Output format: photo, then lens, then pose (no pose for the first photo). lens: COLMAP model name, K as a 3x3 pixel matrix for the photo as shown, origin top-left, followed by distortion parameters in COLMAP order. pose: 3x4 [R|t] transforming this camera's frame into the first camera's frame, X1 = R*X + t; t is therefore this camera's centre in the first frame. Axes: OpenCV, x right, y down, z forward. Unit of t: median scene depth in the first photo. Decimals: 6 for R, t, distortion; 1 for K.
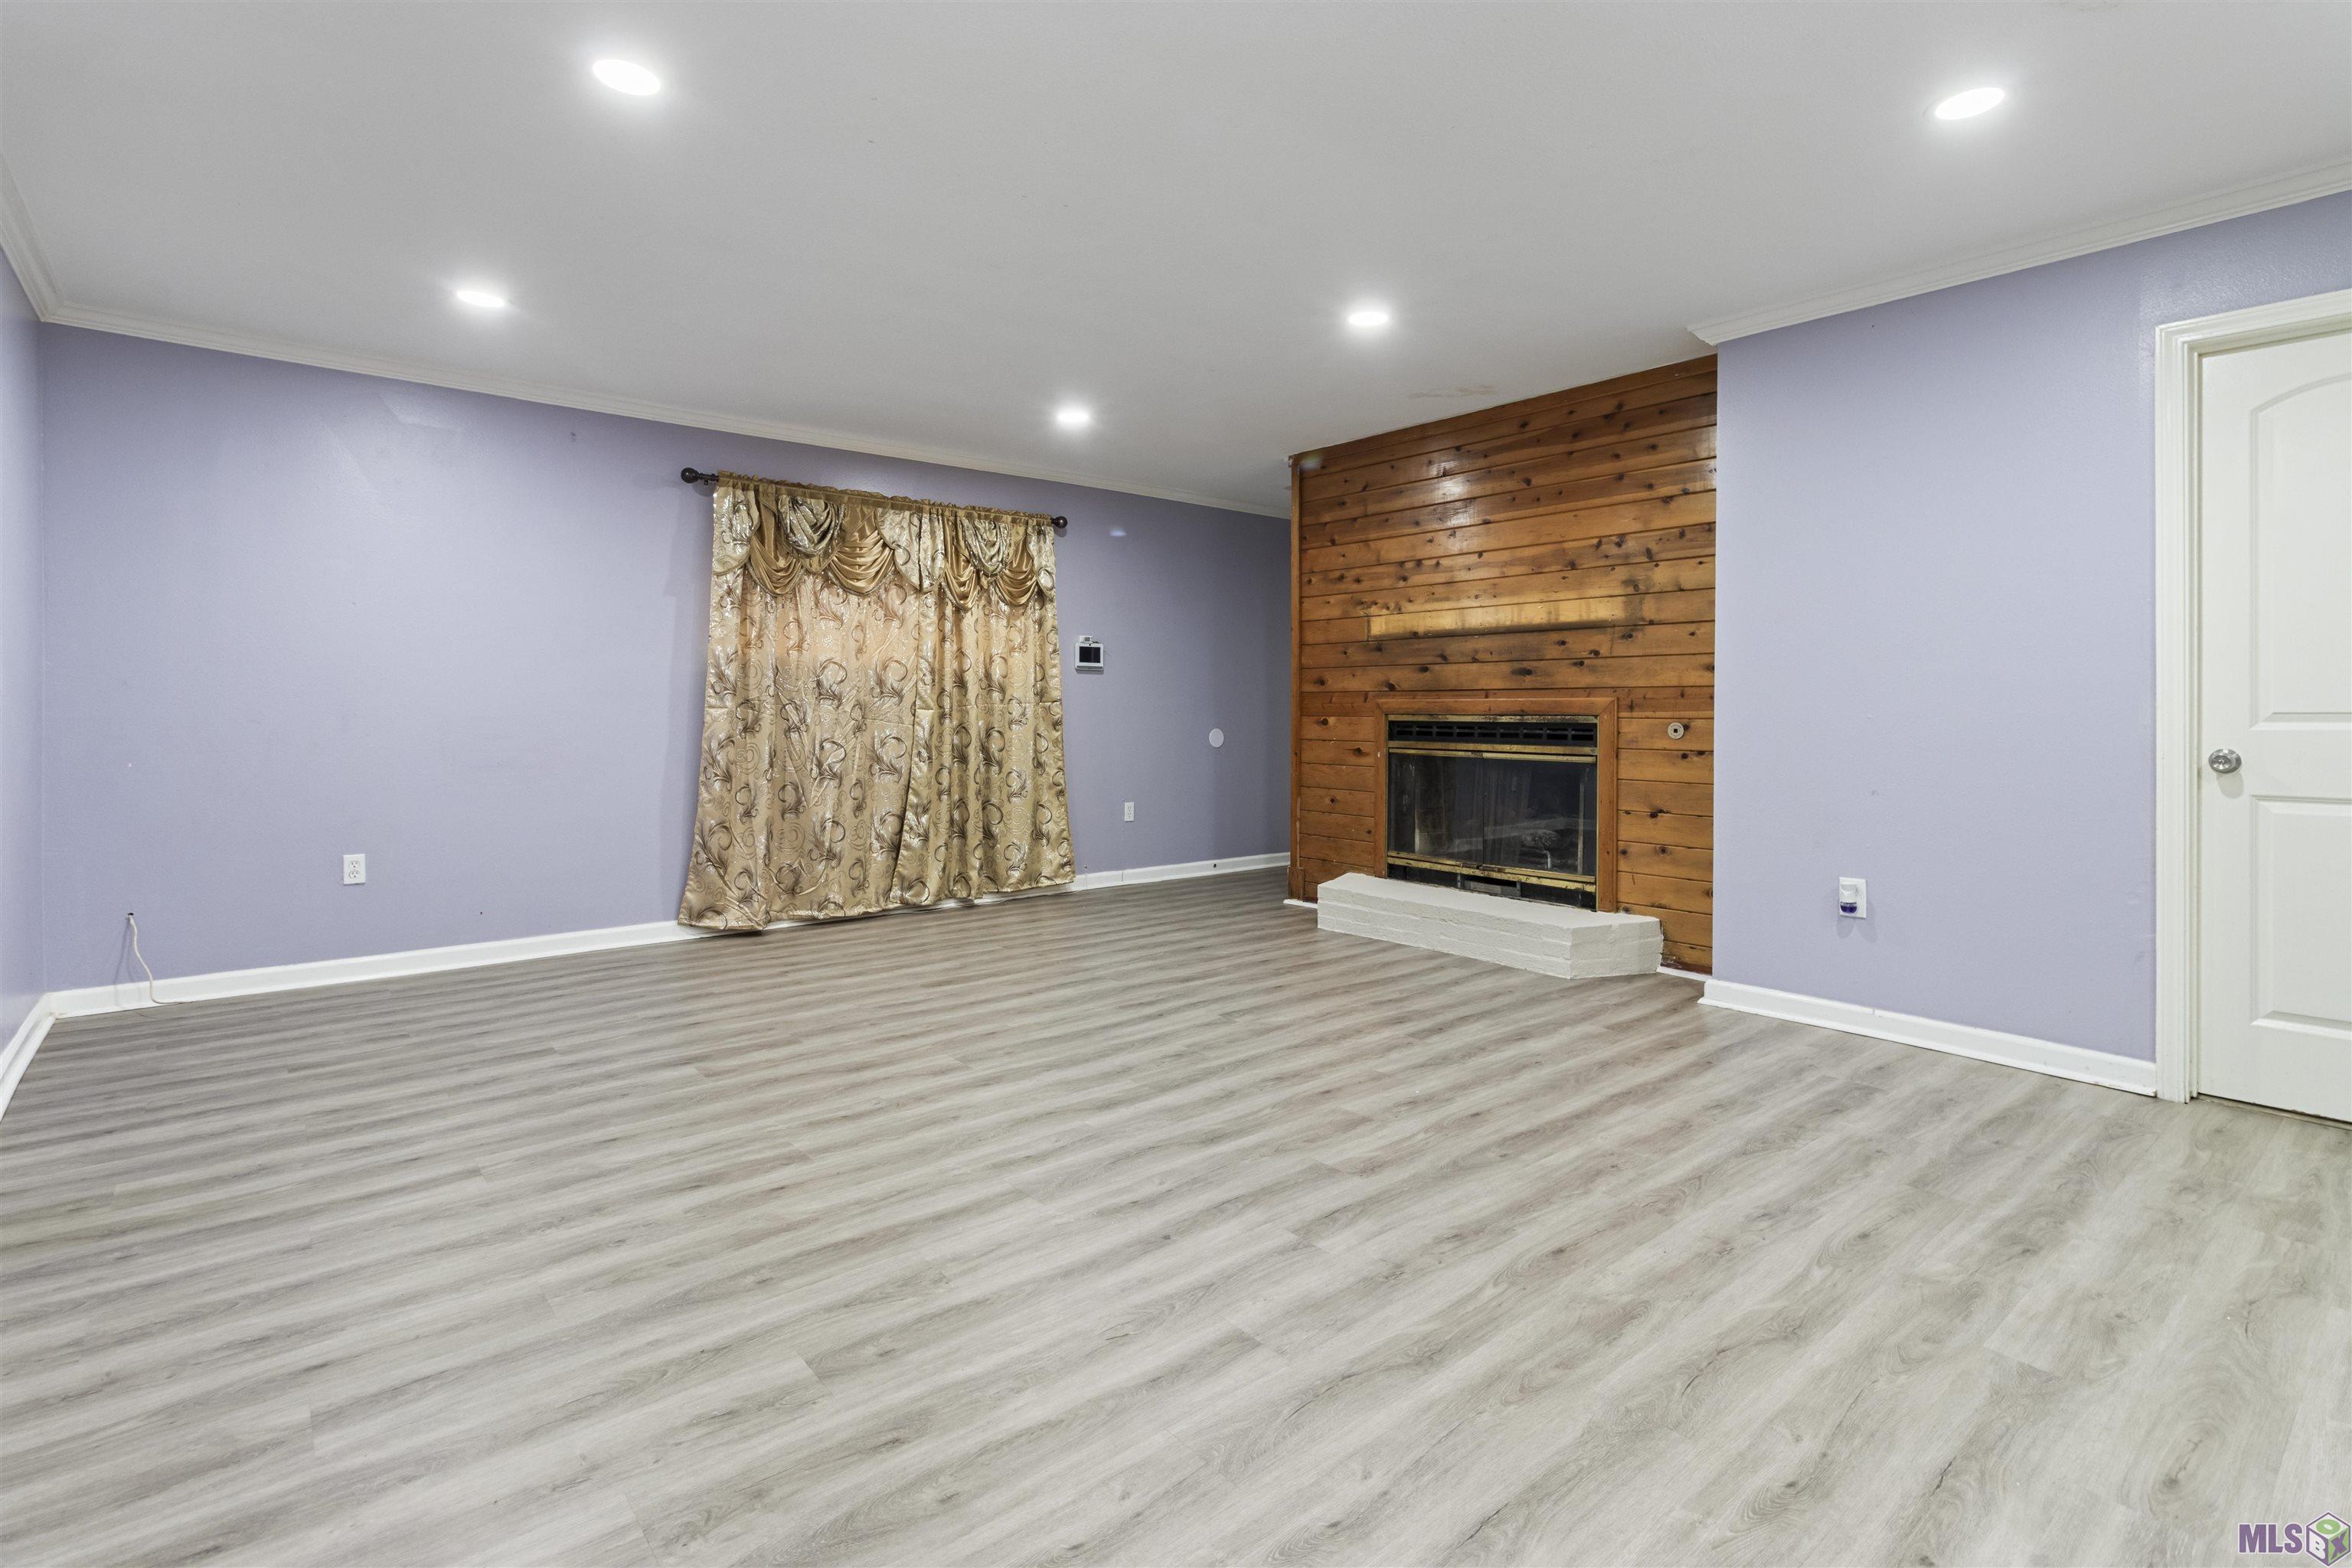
lens RADIAL K [[1112.6, 0, 1192.0], [0, 1112.6, 715.5], [0, 0, 1]] dist [-0.001942, 0.000060]
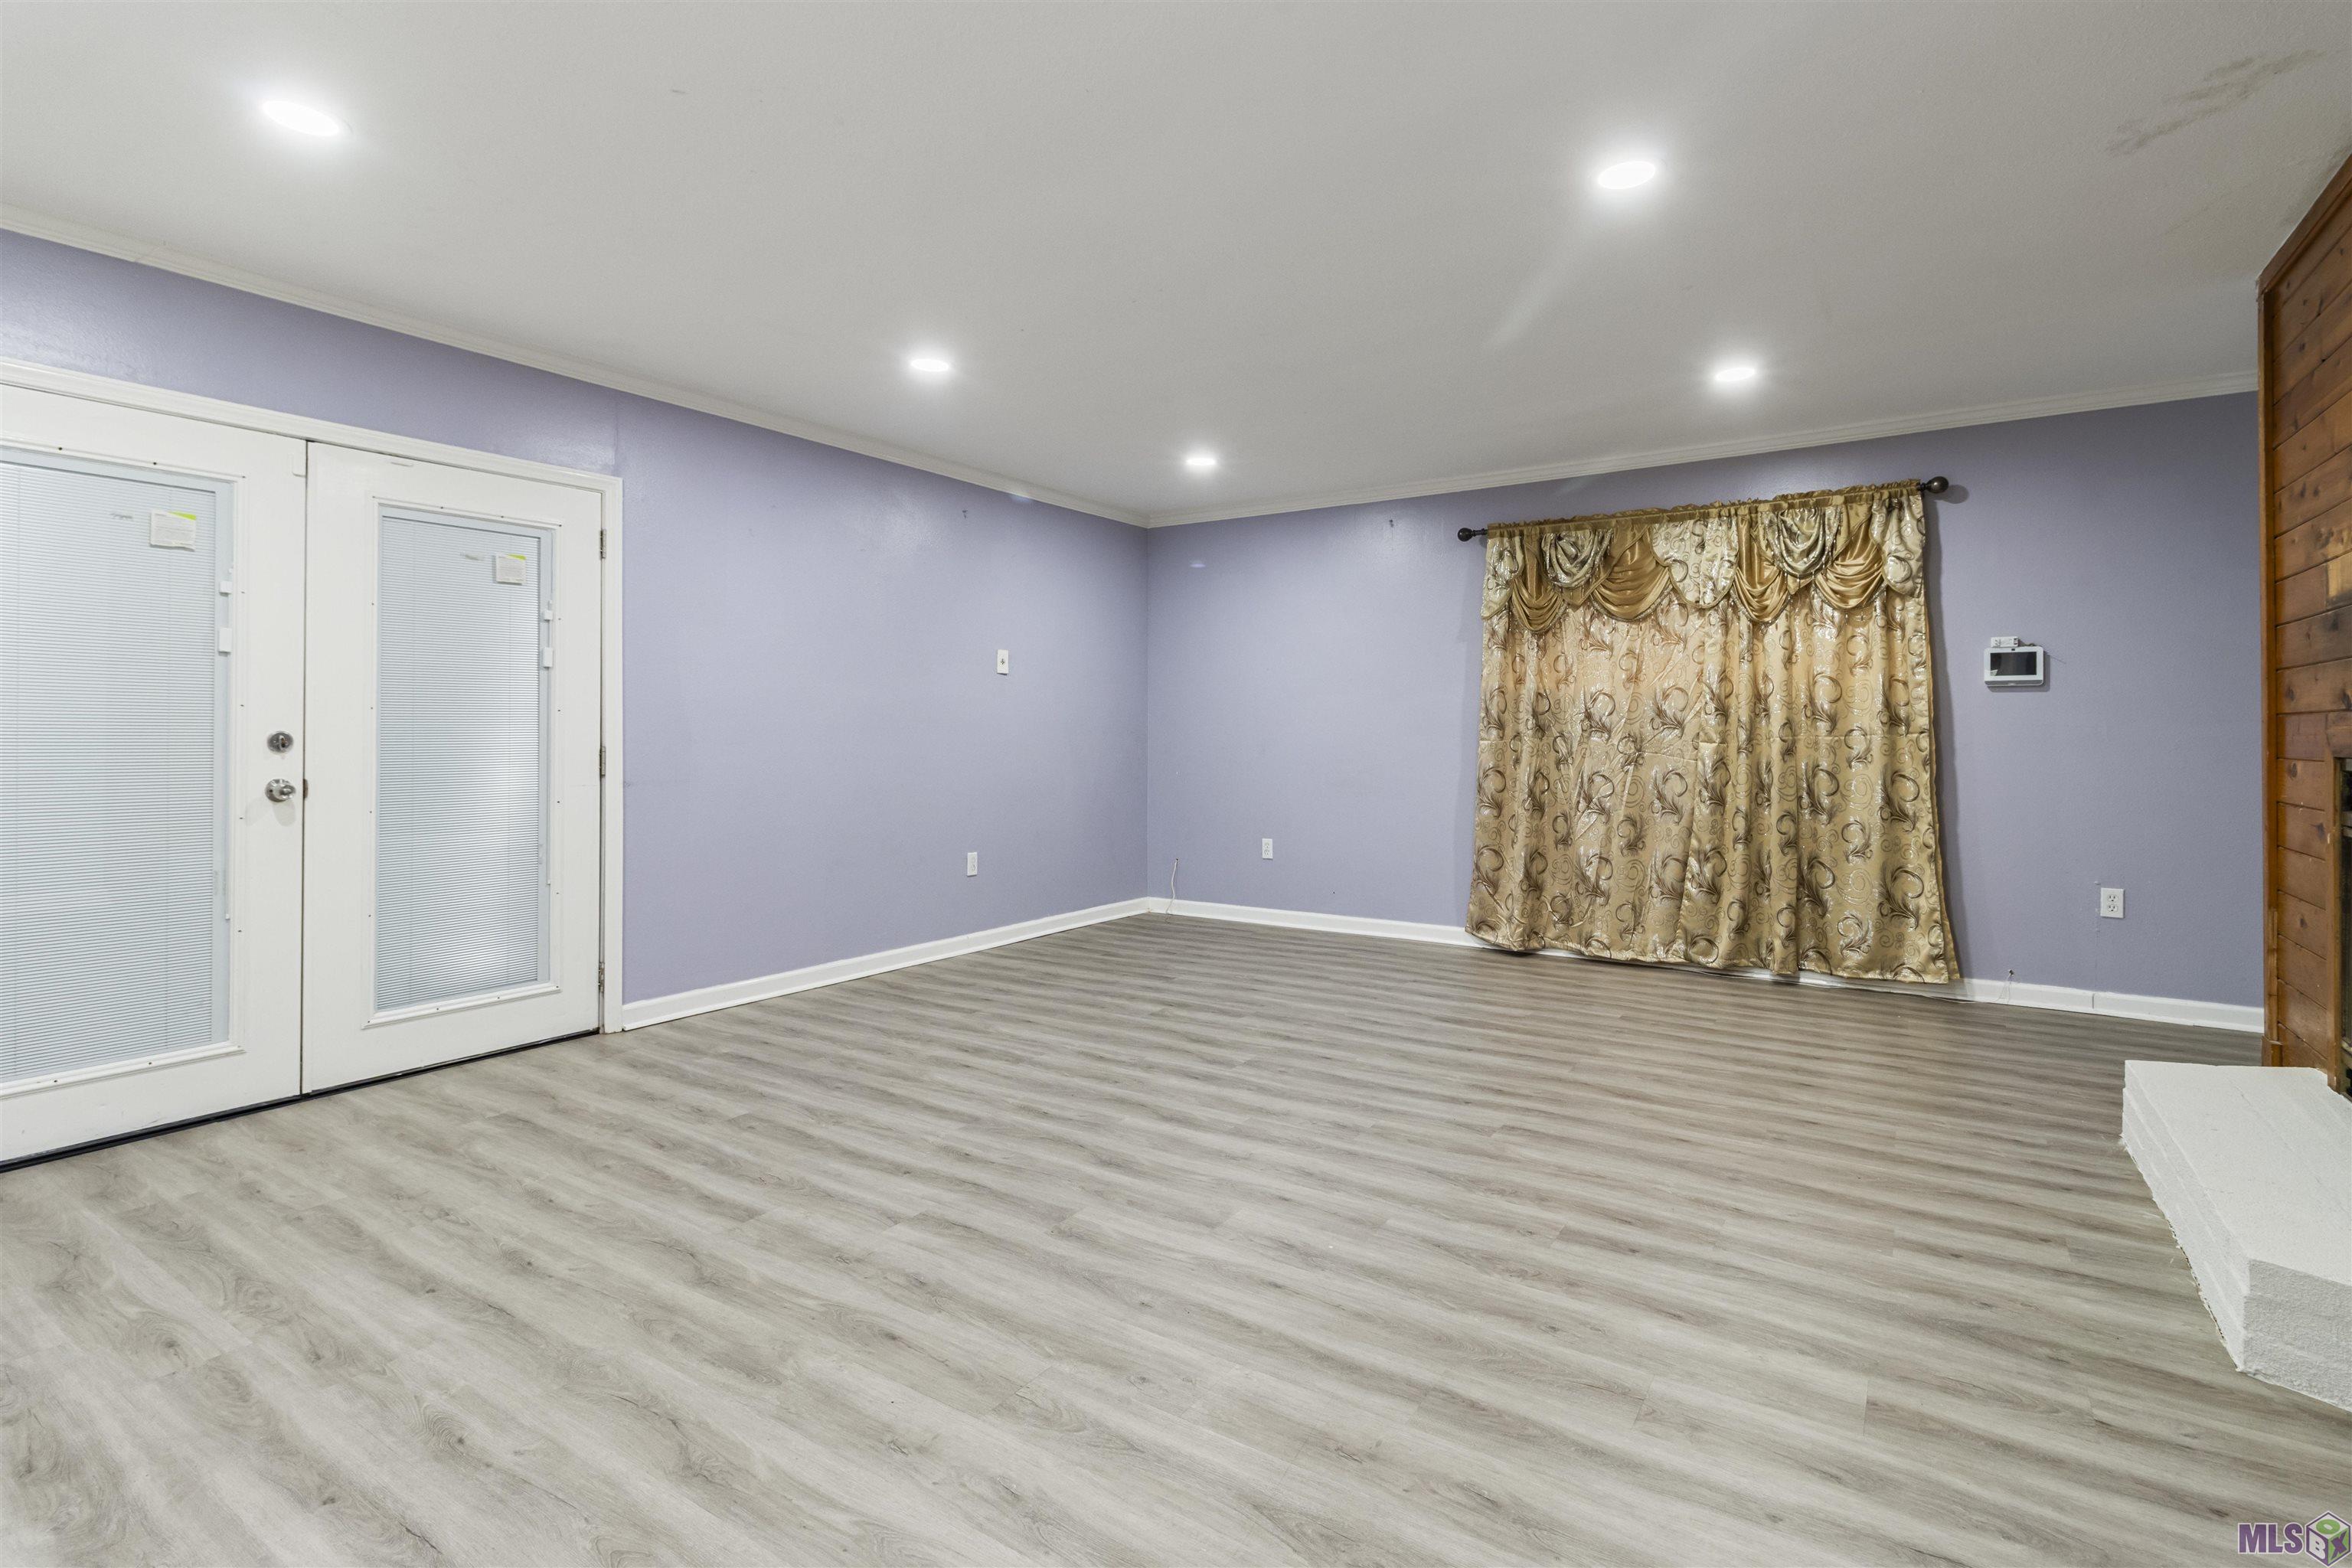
lens RADIAL K [[1112.6, 0, 1192.0], [0, 1112.6, 715.5], [0, 0, 1]] dist [-0.001942, 0.000060]
pose [[0.285979, -0.018259, -0.958062, 0.499584], [-0.006382, 0.999760, -0.020958, -0.005711], [0.958215, 0.012108, 0.285793, 0.374465]]
